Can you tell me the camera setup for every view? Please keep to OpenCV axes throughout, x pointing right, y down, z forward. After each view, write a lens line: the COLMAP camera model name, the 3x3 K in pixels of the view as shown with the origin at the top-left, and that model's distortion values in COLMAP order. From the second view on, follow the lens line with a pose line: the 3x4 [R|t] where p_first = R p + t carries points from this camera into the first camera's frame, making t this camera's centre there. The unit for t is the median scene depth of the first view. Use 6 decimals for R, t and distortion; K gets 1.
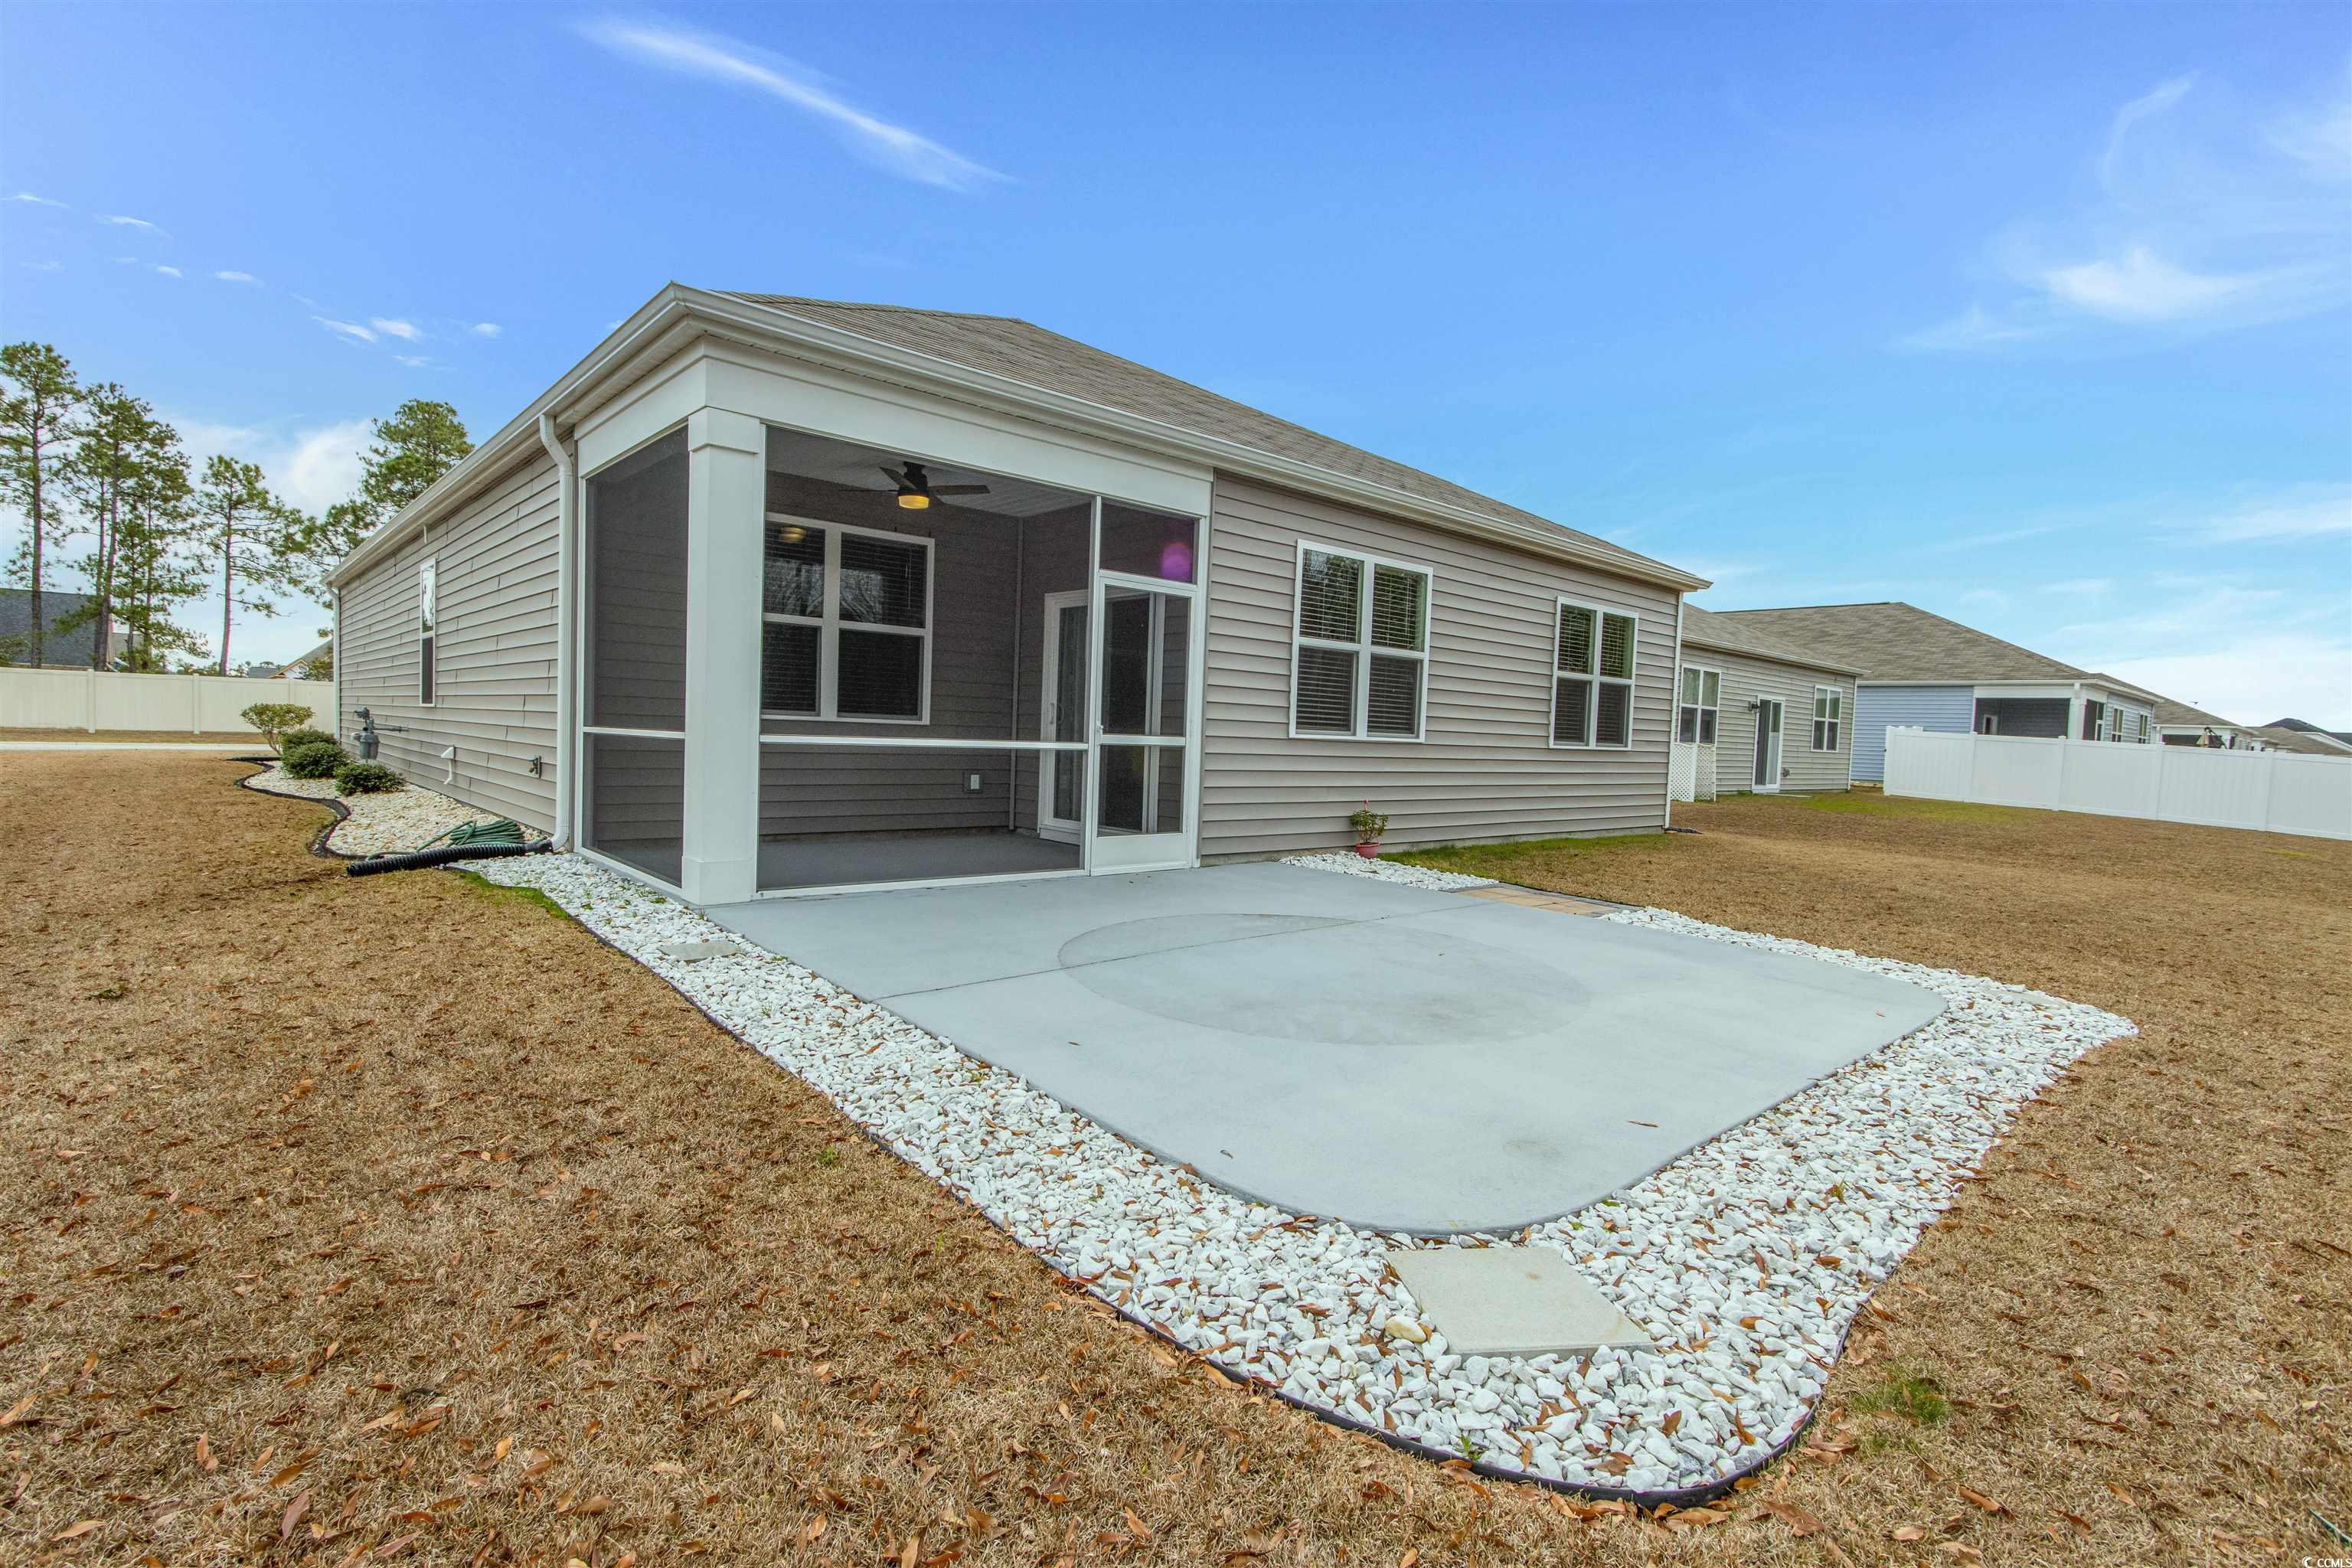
lens RADIAL K [[1130.0, 0, 1172.1], [0, 1130.0, 784.4], [0, 0, 1]] dist [0.004029, 0.000901]
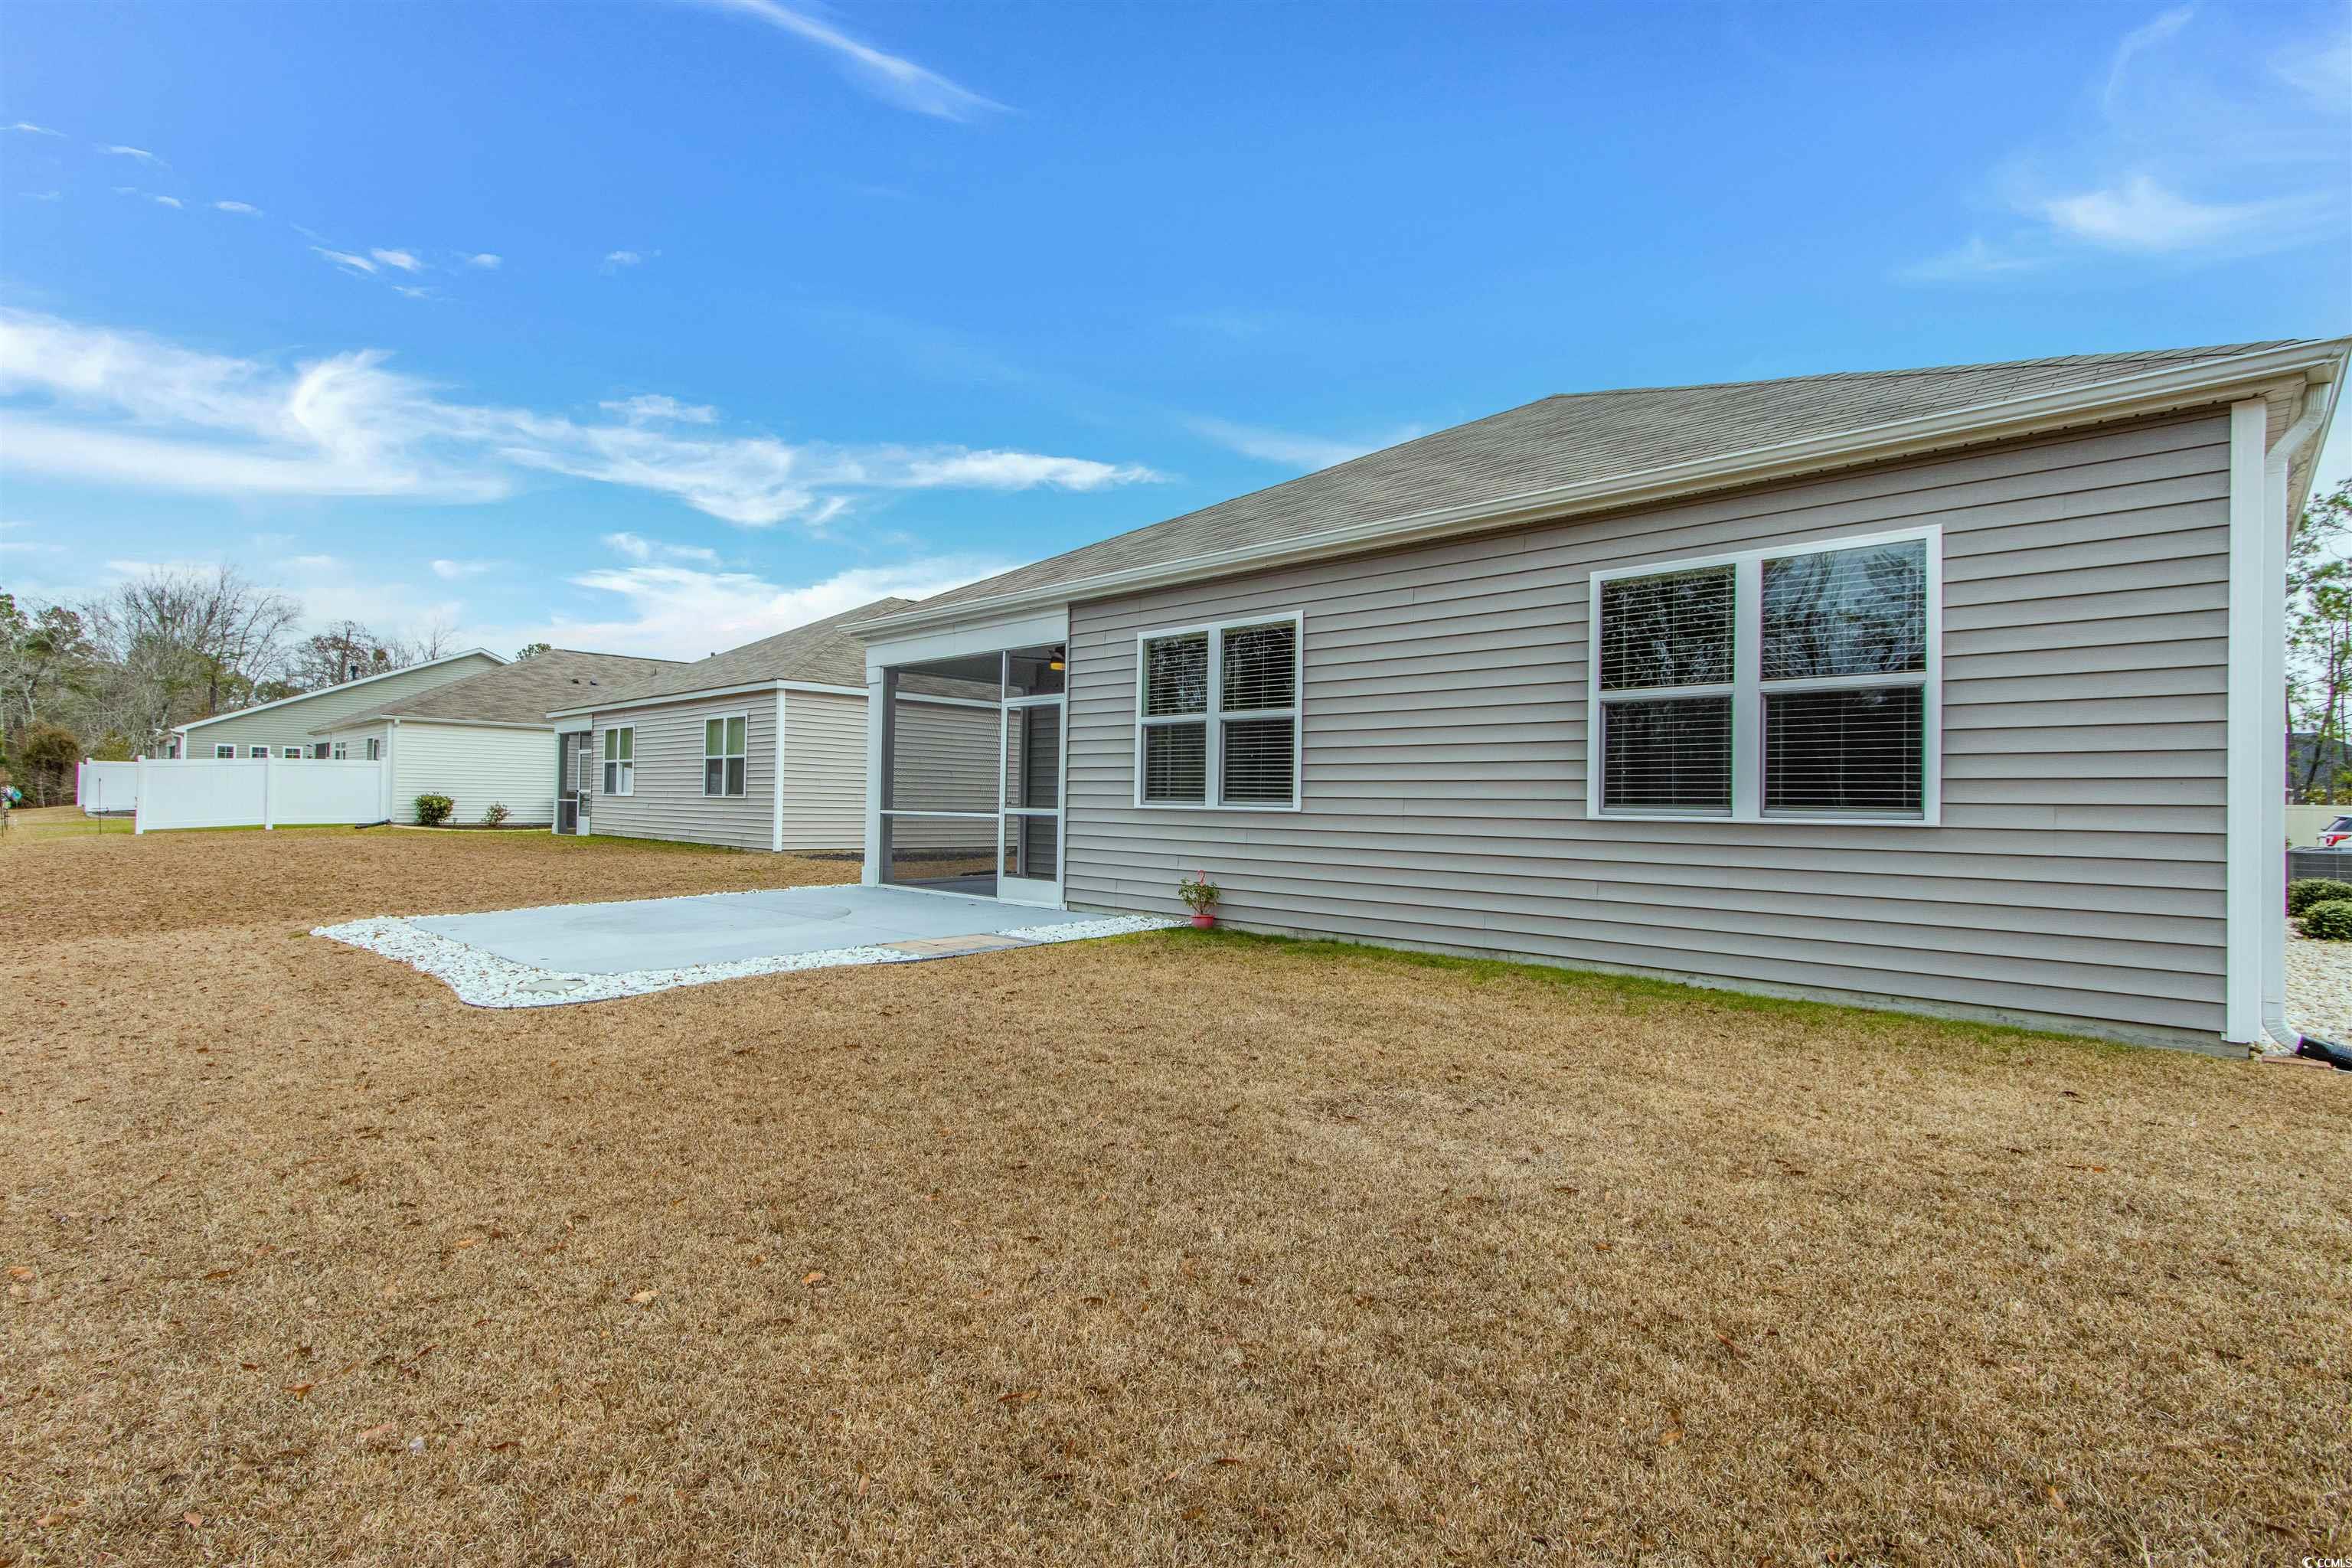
lens RADIAL K [[1092.8, 0, 1122.4], [0, 1092.8, 791.5], [0, 0, 1]] dist [0.002774, 0.000476]
pose [[0.058103, -0.037255, -0.997615, 1.119916], [-0.049633, 0.997960, -0.040159, -0.012532], [0.997076, 0.051848, 0.056136, 0.872941]]
